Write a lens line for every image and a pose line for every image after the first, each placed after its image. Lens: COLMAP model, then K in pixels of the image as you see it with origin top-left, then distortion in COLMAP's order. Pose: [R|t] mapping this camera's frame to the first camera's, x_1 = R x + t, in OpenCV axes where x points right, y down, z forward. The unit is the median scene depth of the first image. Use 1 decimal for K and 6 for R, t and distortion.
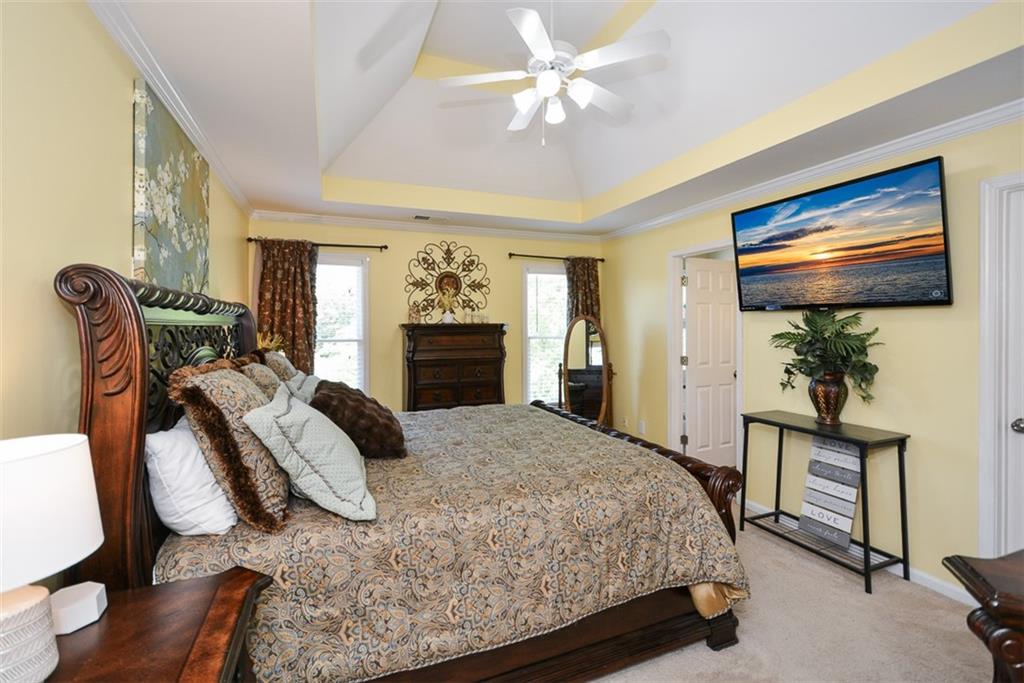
lens RADIAL K [[457.1, 0, 513.5], [0, 457.1, 330.5], [0, 0, 1]] dist [0.002716, -0.004347]
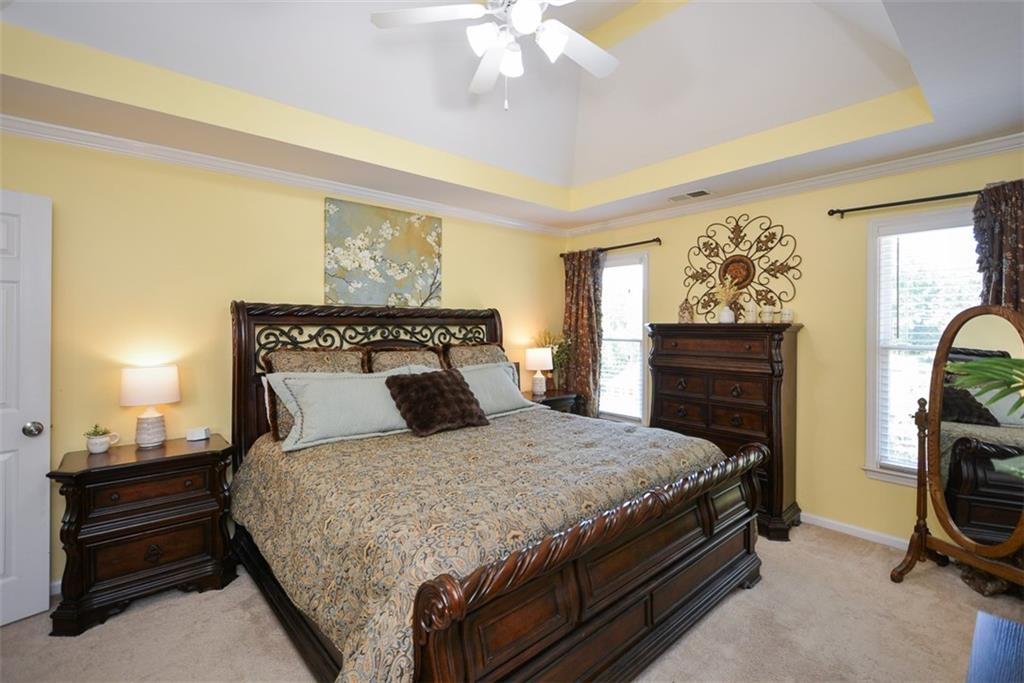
lens RADIAL K [[457.1, 0, 512.7], [0, 457.1, 334.8], [0, 0, 1]] dist [0.002716, -0.004347]
pose [[0.341663, 0.023583, -0.939527, 0.452951], [-0.009403, 0.999721, 0.021674, -0.009226], [0.939776, 0.001429, 0.341789, 0.393180]]
